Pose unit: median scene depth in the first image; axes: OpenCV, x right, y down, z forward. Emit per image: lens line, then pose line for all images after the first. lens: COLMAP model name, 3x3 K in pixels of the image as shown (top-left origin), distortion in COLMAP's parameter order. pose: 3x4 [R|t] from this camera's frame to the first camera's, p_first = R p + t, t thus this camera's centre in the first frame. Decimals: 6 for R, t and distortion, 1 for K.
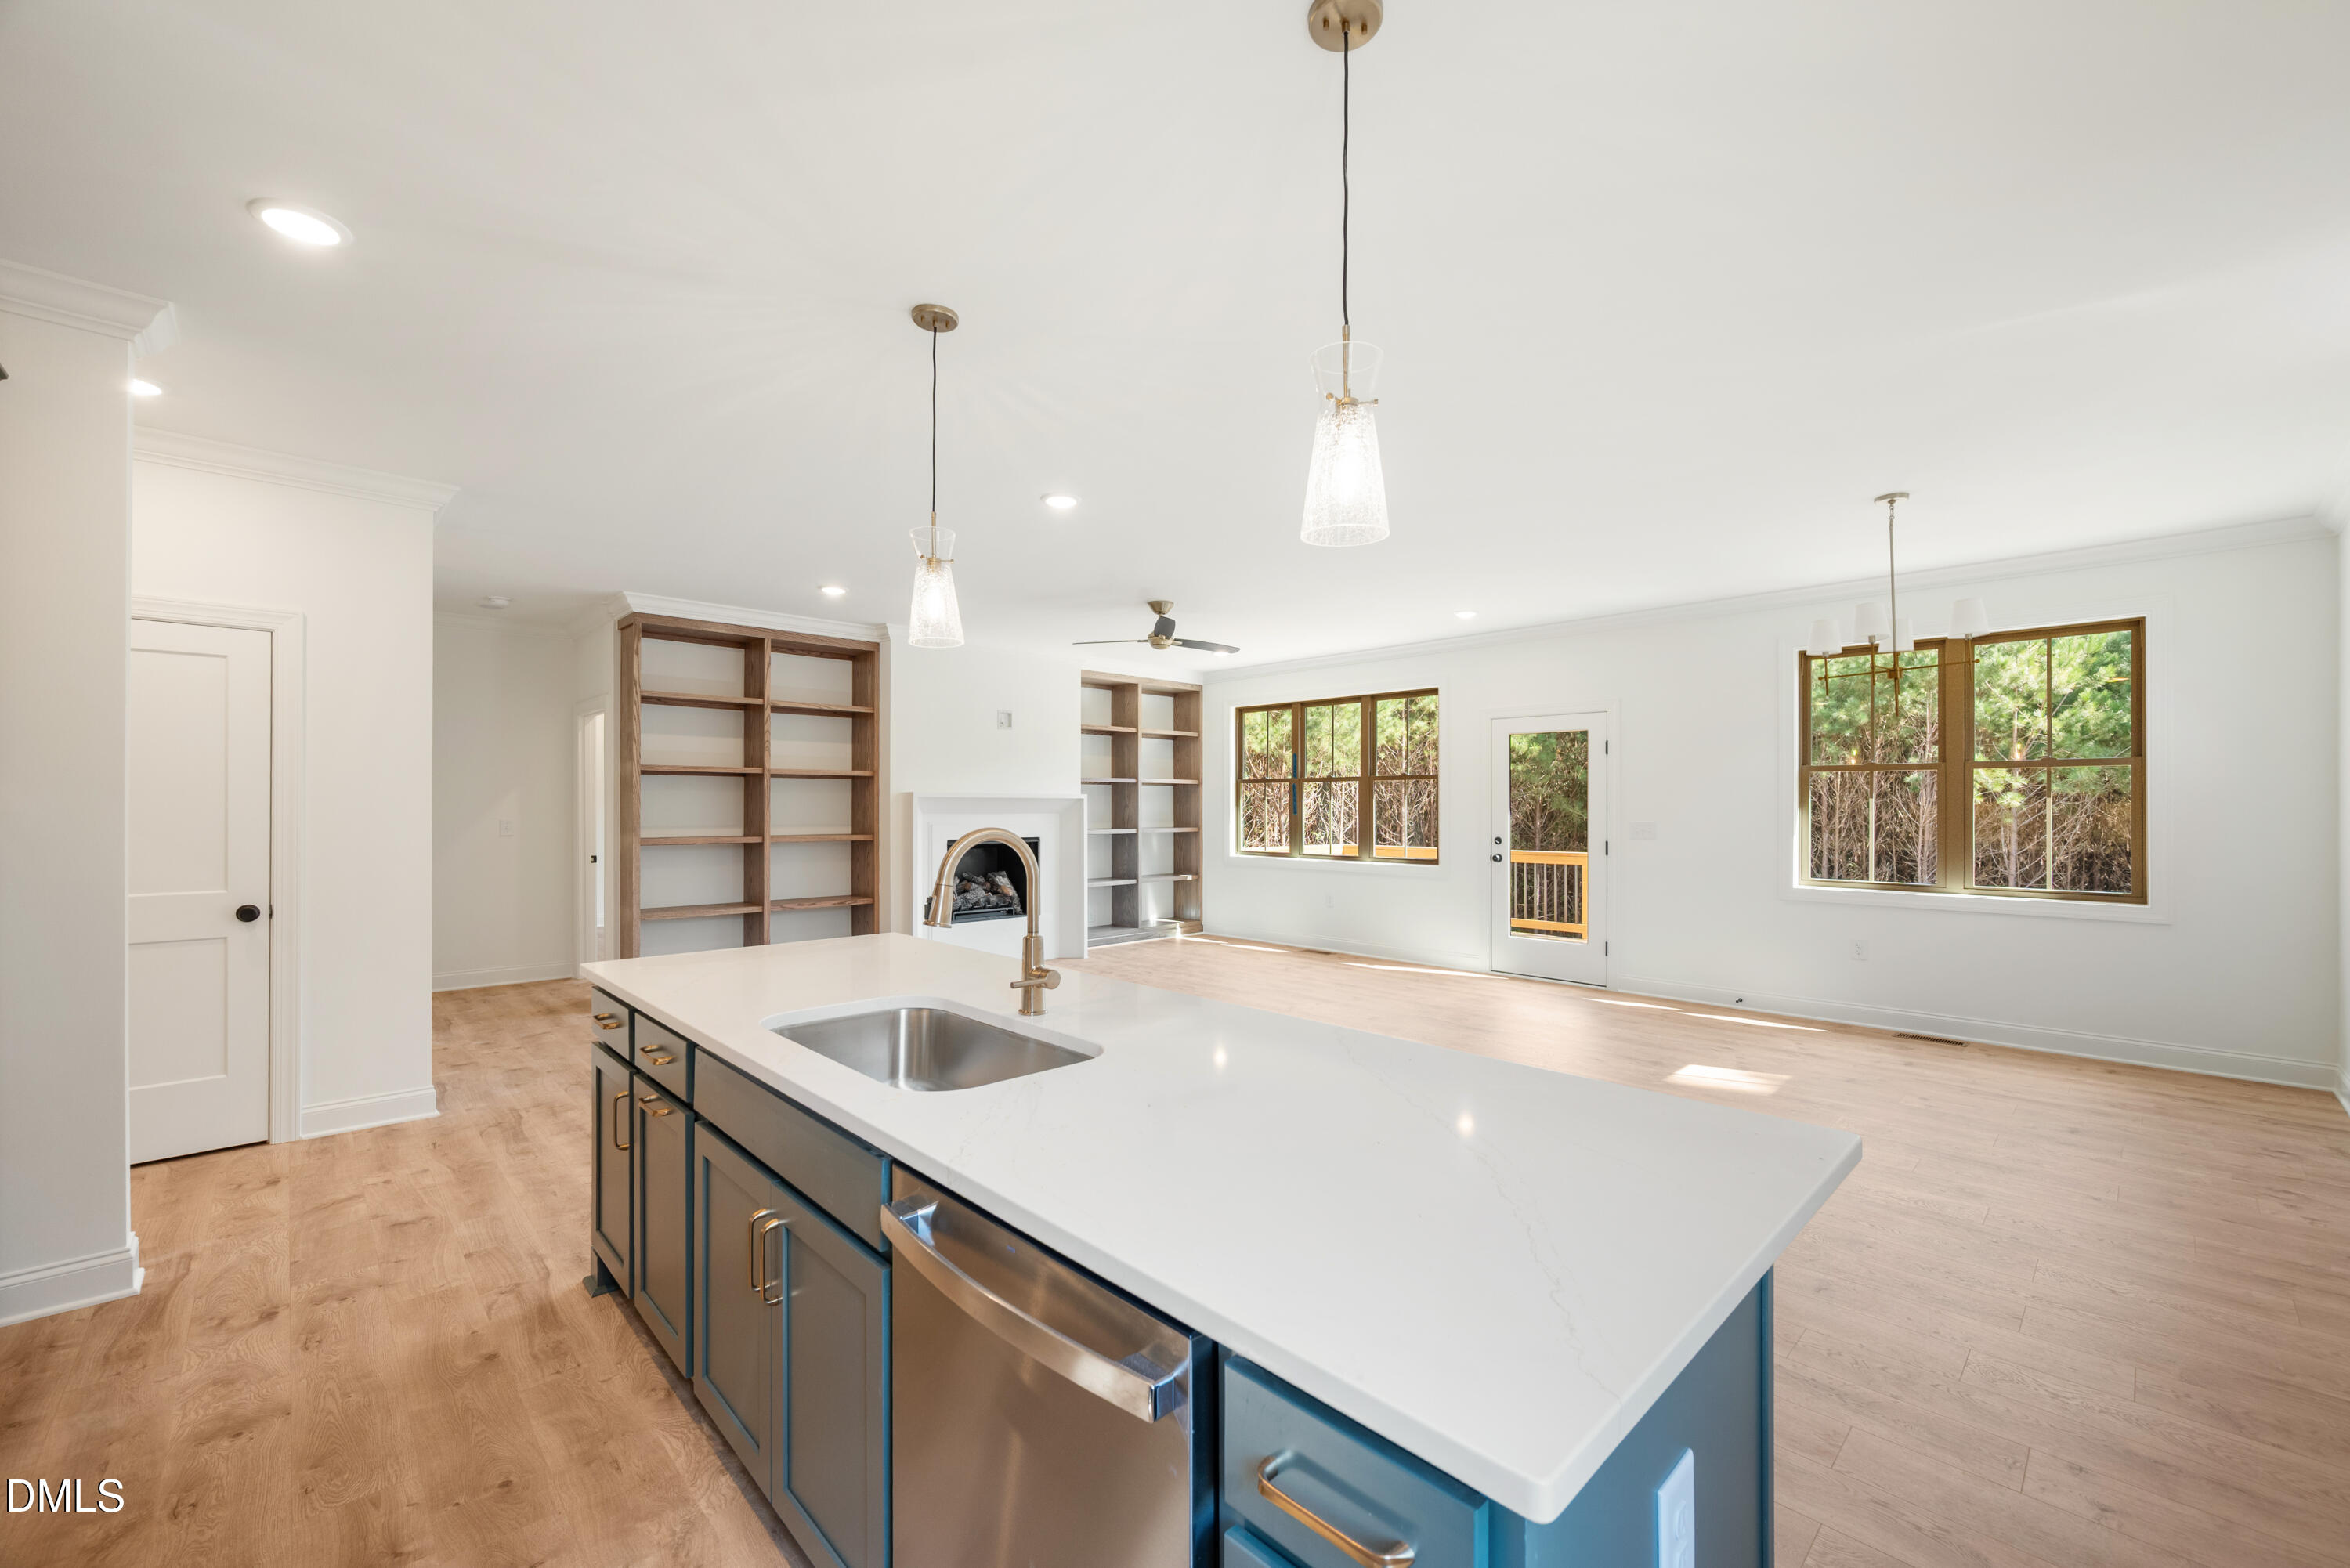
lens RADIAL K [[944.7, 0, 1181.3], [0, 944.7, 809.0], [0, 0, 1]] dist [0.001732, 0.000117]
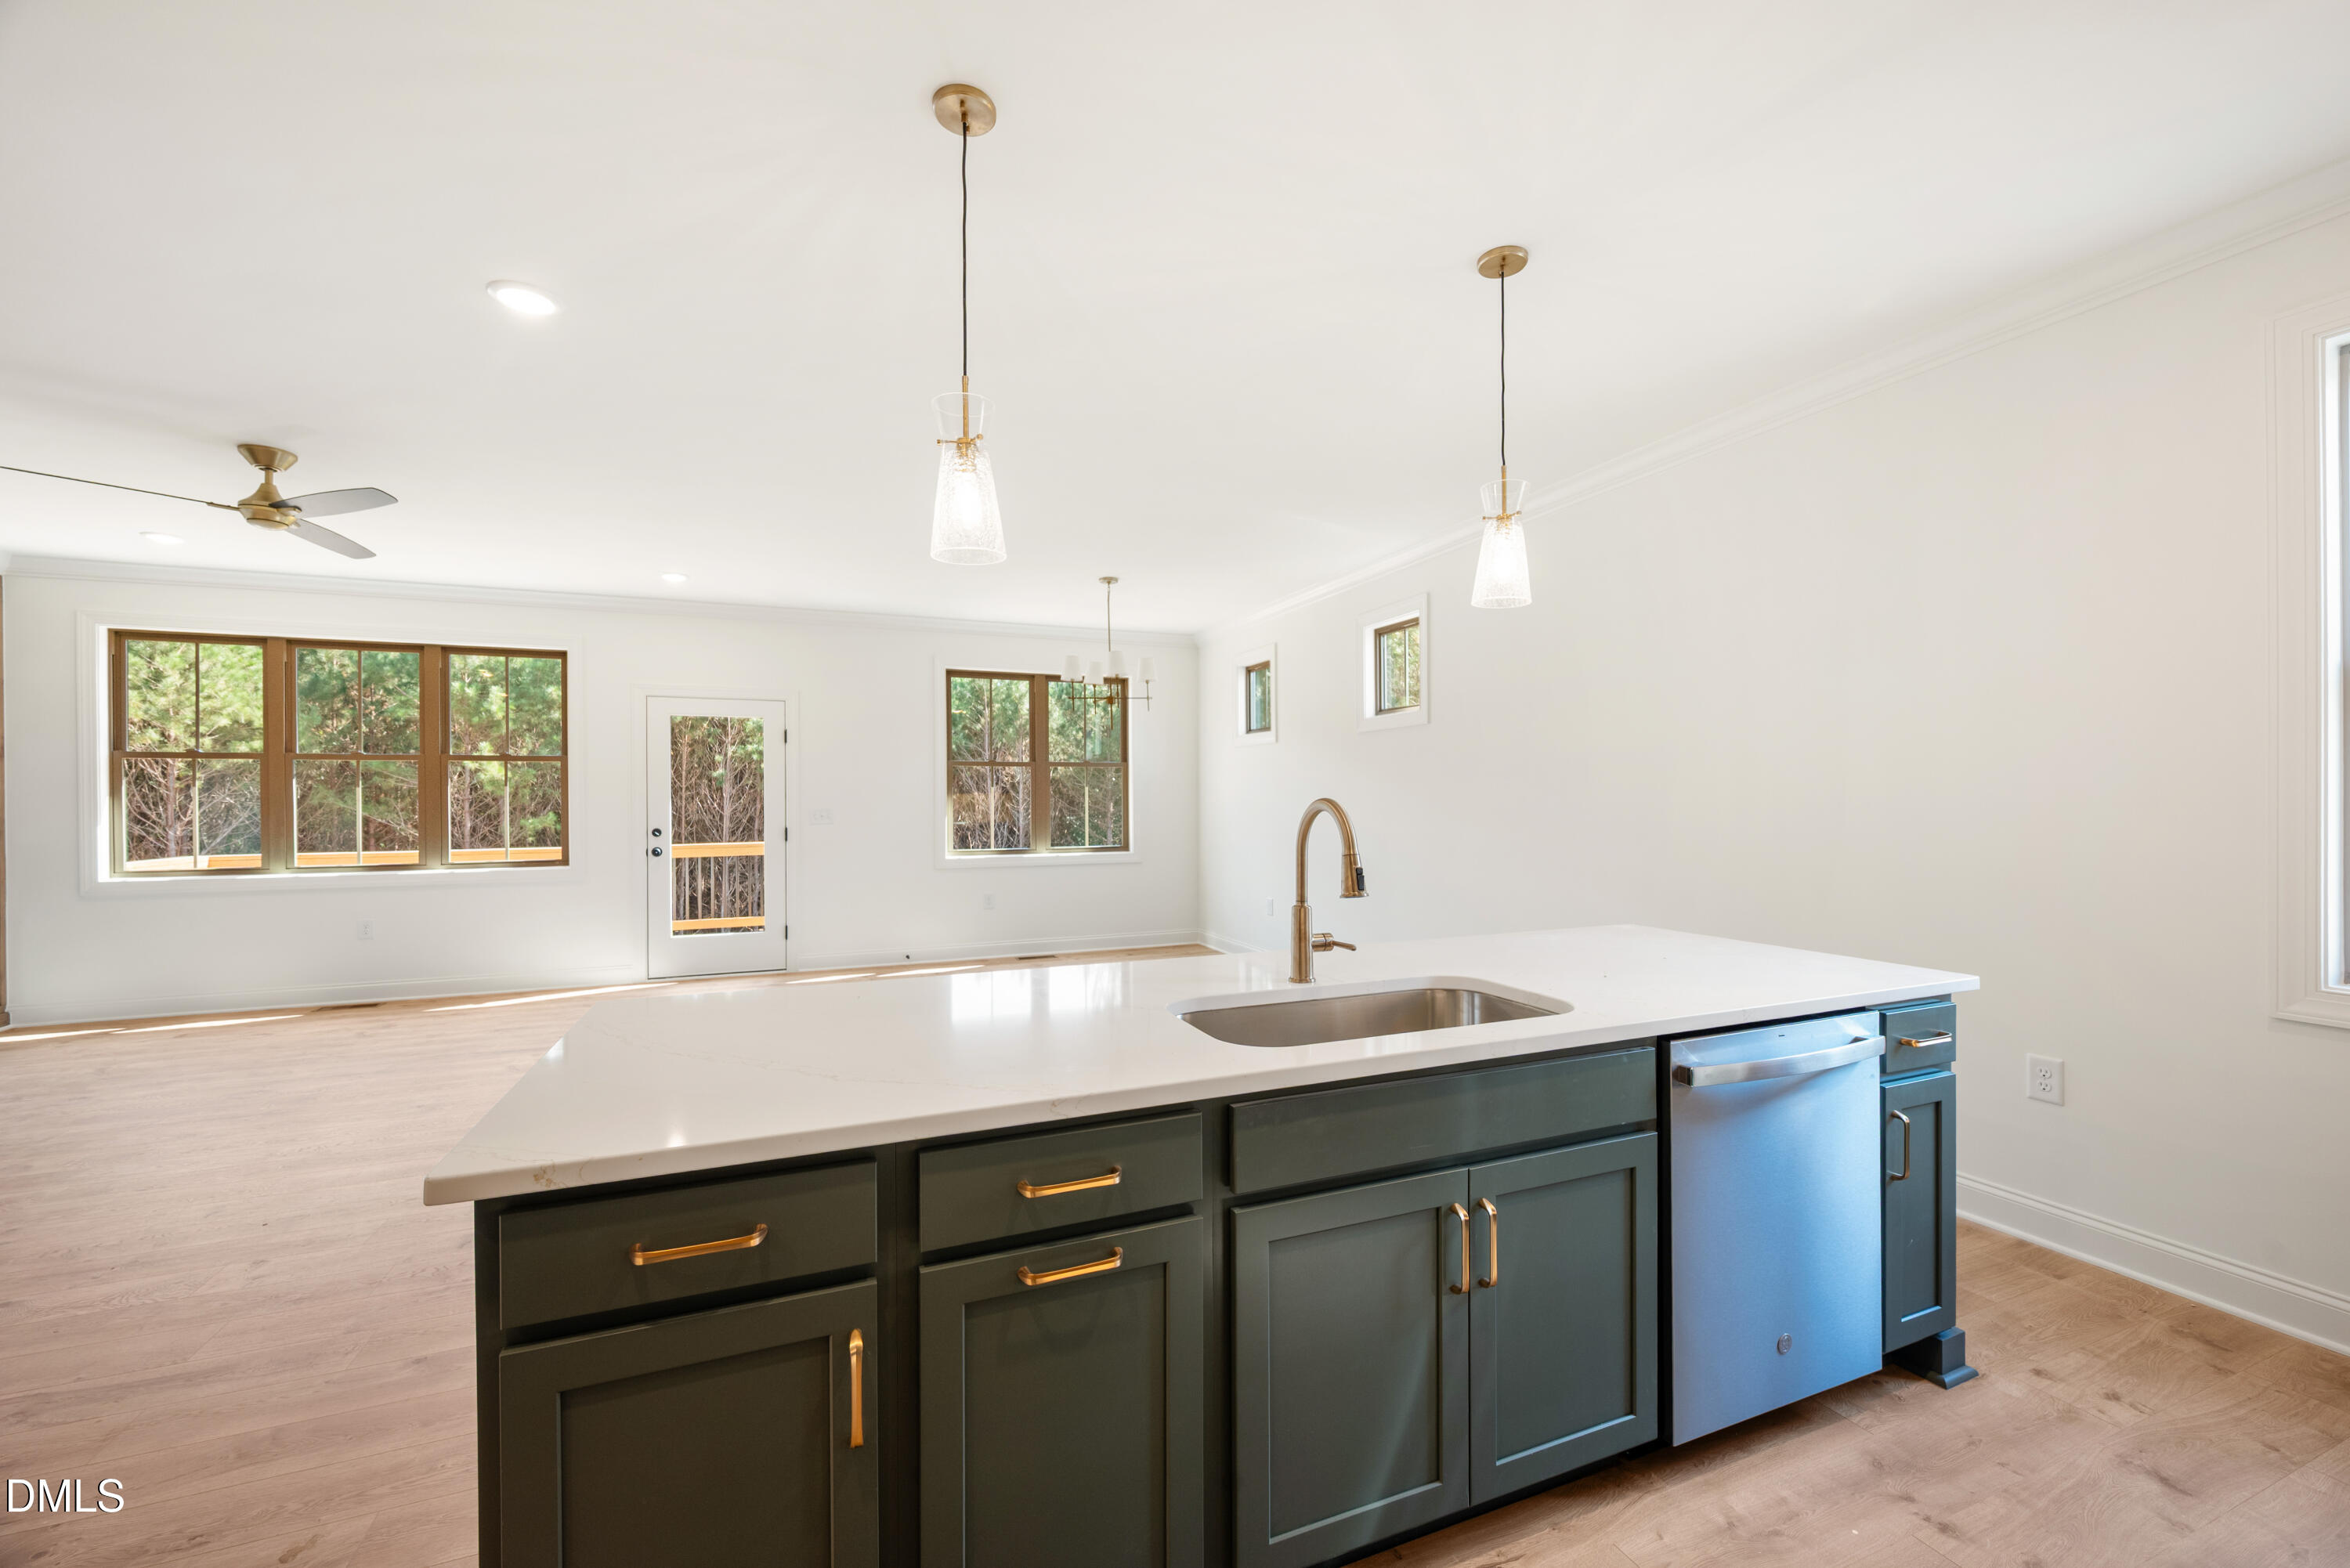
lens RADIAL K [[944.7, 0, 1196.8], [0, 944.7, 803.1], [0, 0, 1]] dist [0.001732, 0.000117]
pose [[0.345941, -0.009213, 0.938211, -0.346212], [0.009831, 0.999932, 0.006194, 0.004787], [-0.938205, 0.007080, 0.346008, 0.222694]]
